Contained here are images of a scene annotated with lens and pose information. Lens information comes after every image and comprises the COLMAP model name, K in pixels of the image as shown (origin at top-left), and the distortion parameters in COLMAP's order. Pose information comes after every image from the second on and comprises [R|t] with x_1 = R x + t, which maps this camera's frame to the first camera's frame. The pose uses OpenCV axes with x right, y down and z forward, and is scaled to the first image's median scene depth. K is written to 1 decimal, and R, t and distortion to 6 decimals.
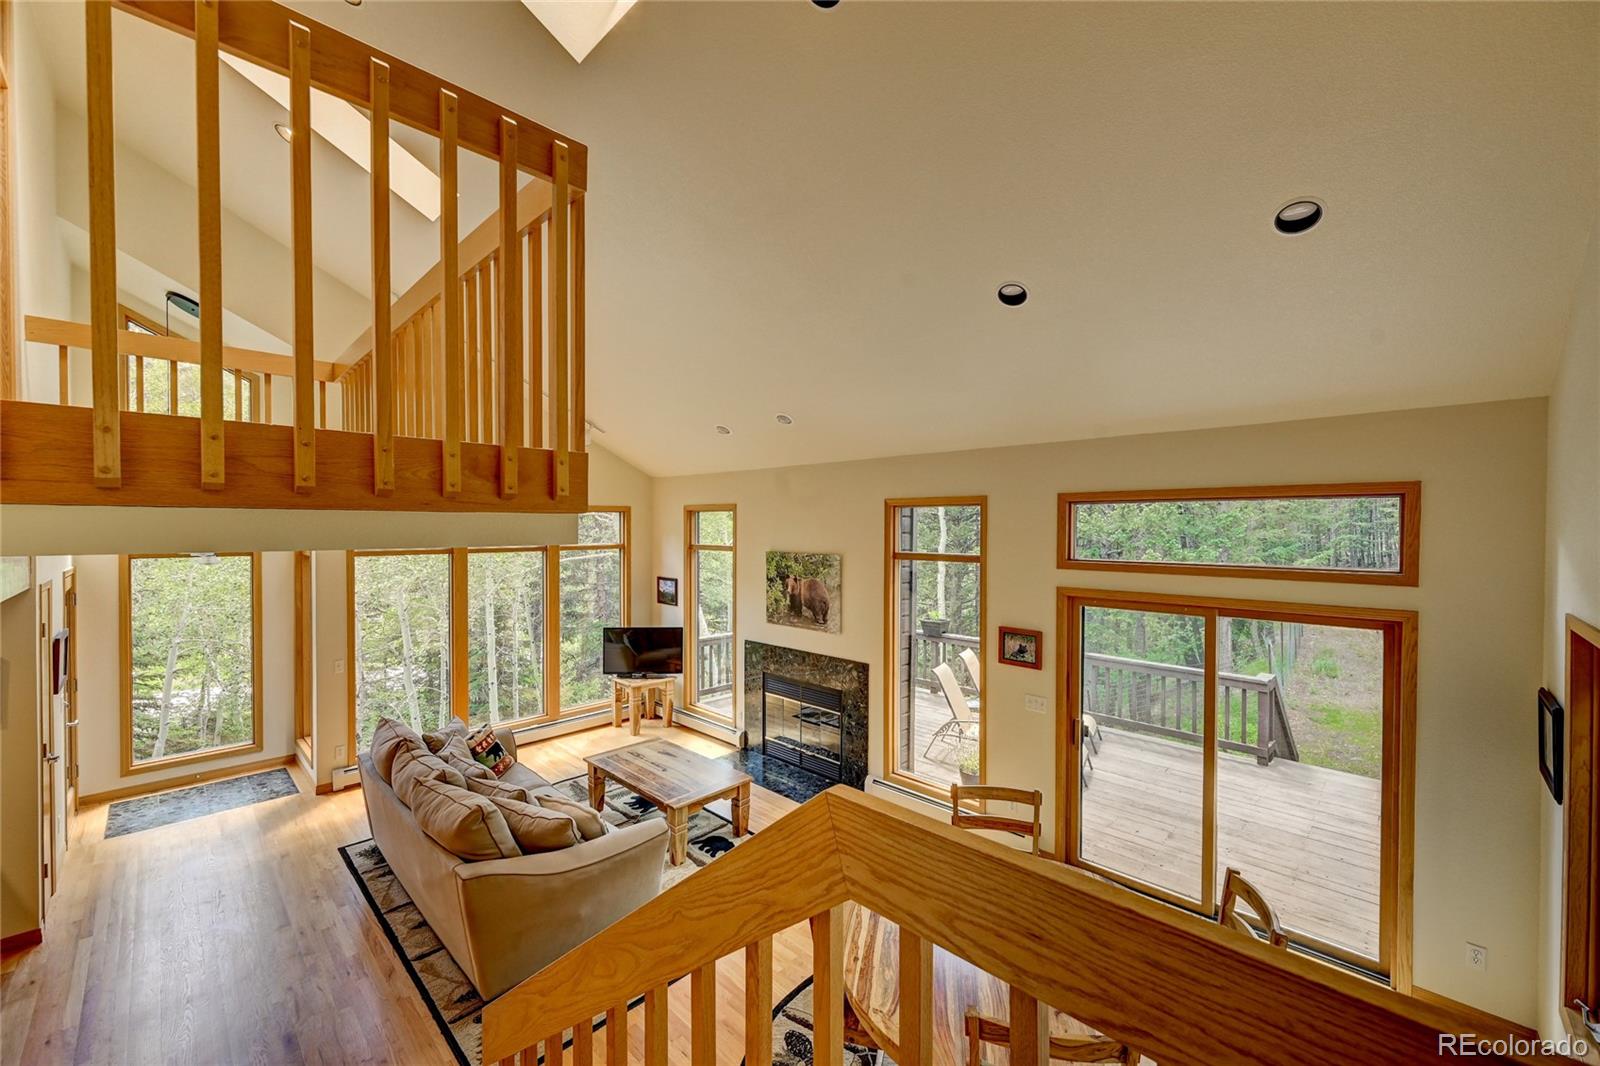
lens RADIAL K [[633.2, 0, 800.1], [0, 633.2, 528.9], [0, 0, 1]] dist [-0.002147, -0.000553]
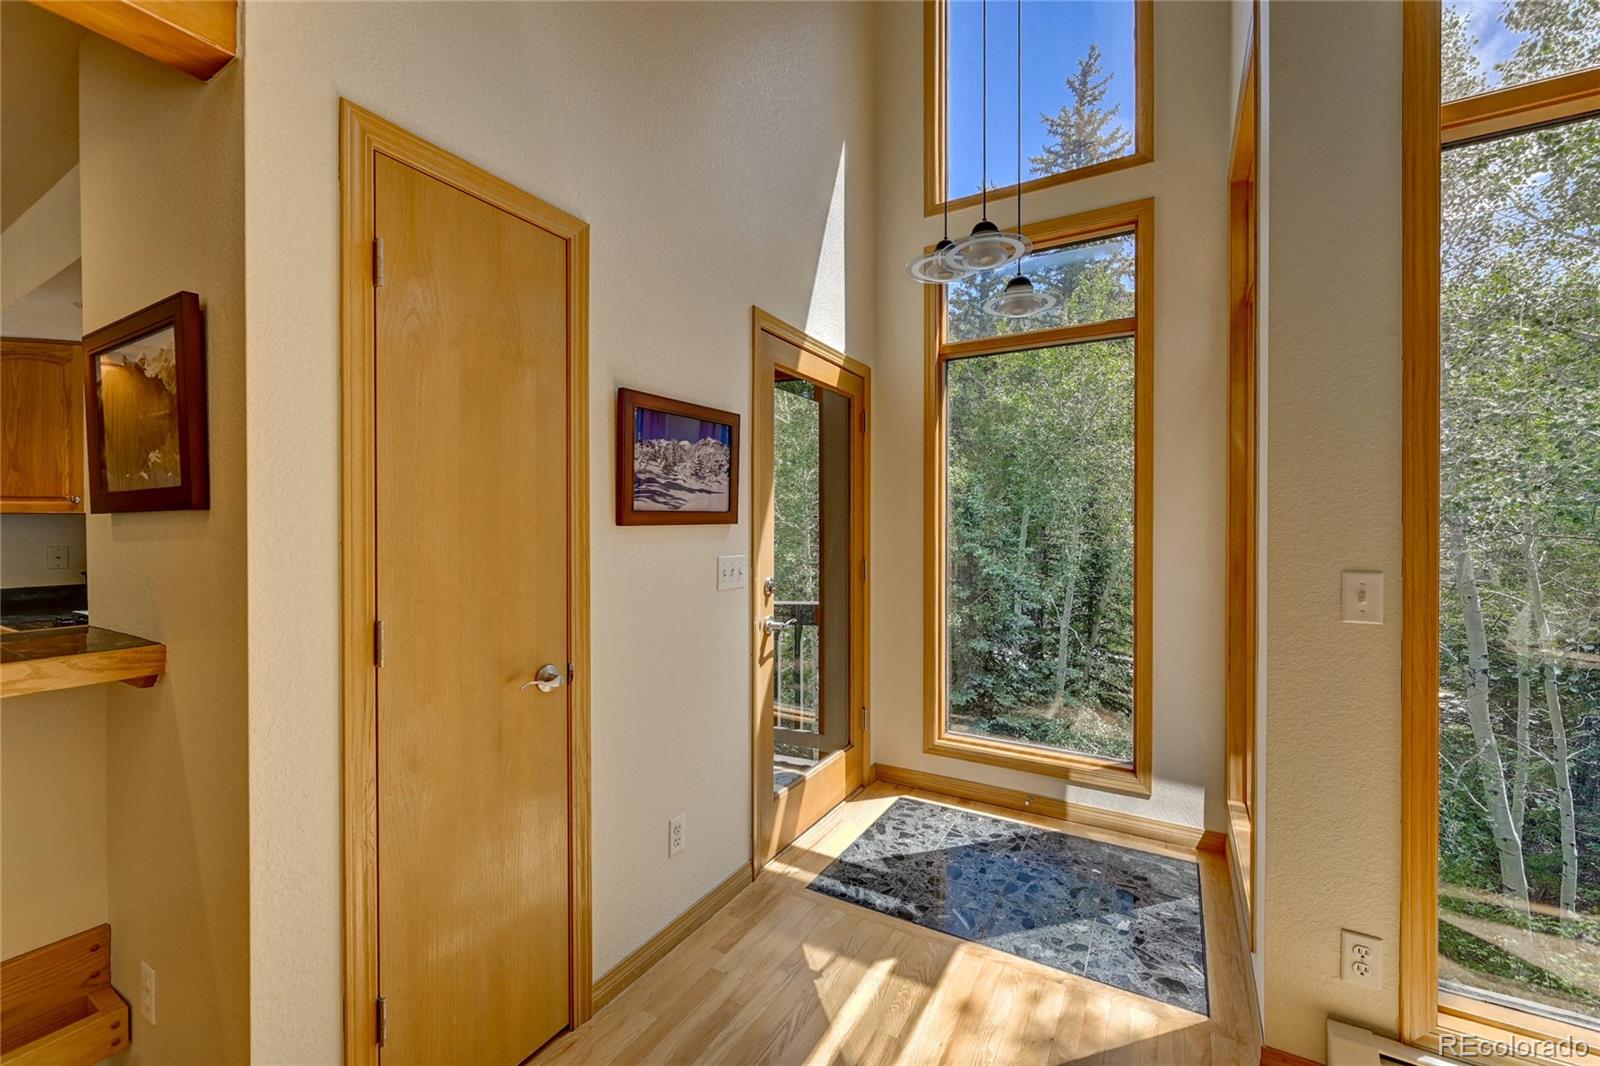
lens RADIAL K [[633.2, 0, 804.2], [0, 633.2, 528.1], [0, 0, 1]] dist [-0.002147, -0.000553]
pose [[0.245121, 0.003962, -0.969484, -0.518090], [-0.004411, 0.999986, 0.002971, 0.178712], [0.969482, 0.003548, 0.245135, 0.695954]]
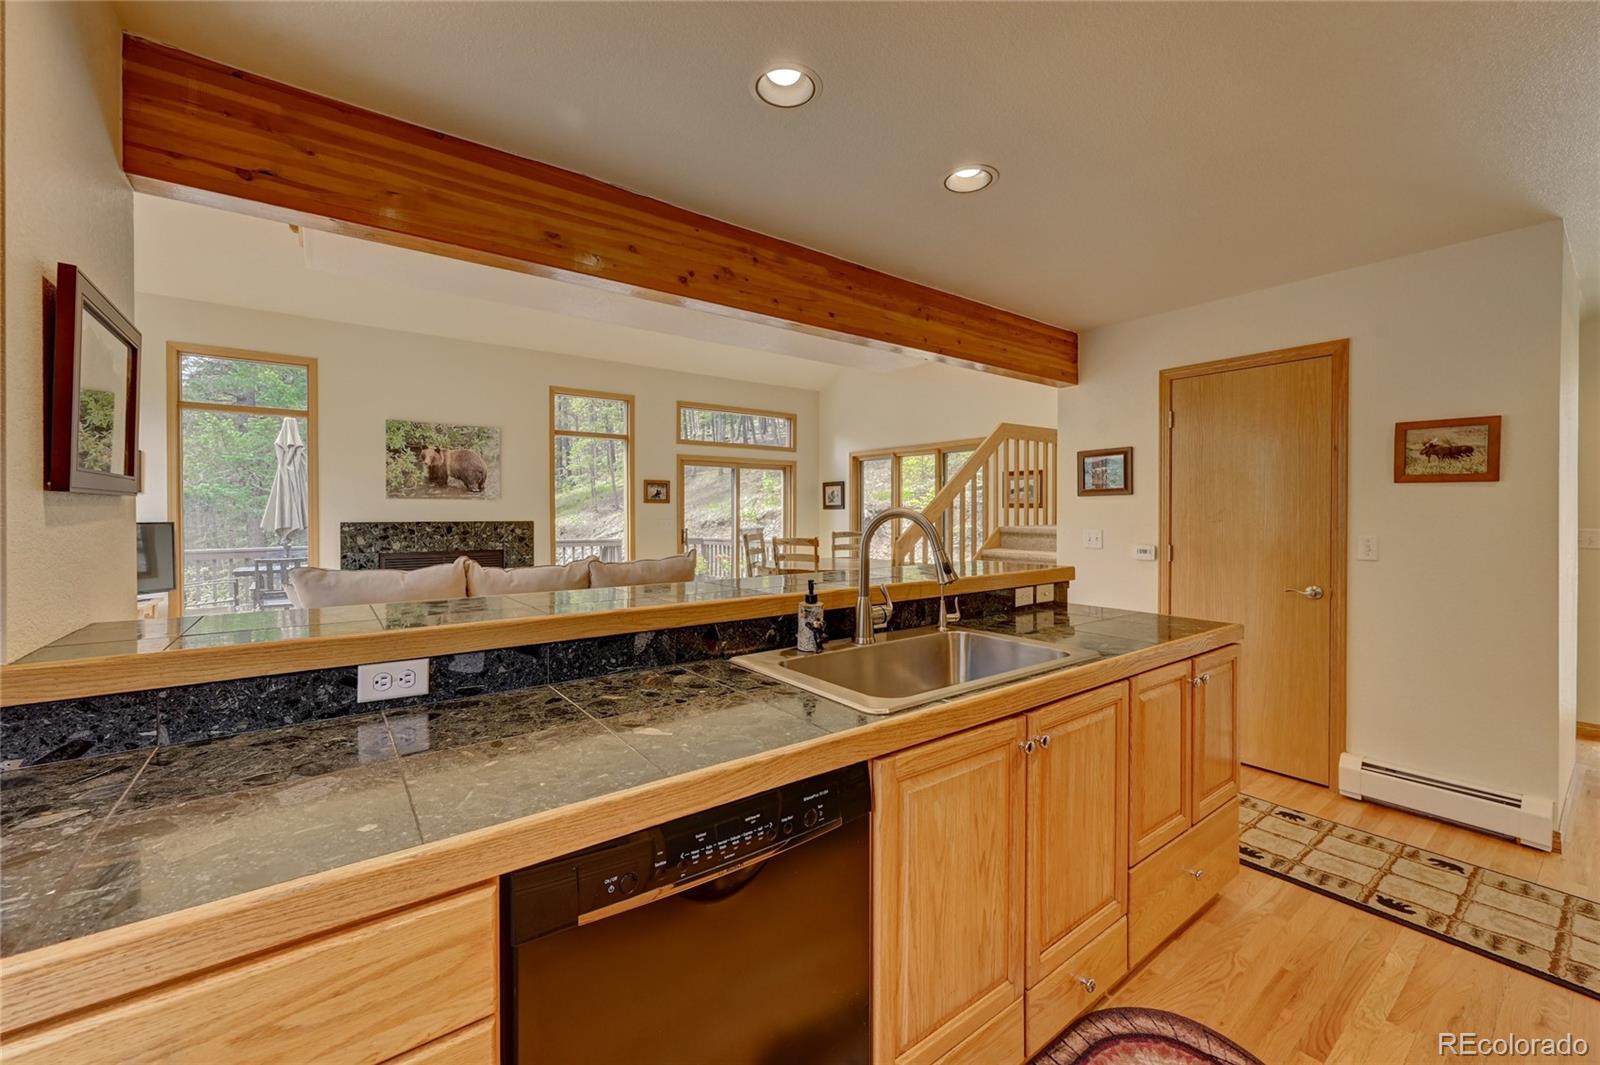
lens RADIAL K [[634.2, 0, 804.8], [0, 634.2, 517.6], [0, 0, 1]] dist [-0.004344, 0.000427]
pose [[0.143453, -0.010467, 0.989602, -0.924860], [0.006506, 0.999932, 0.009633, 0.182286], [-0.989636, 0.005056, 0.143511, 0.291537]]
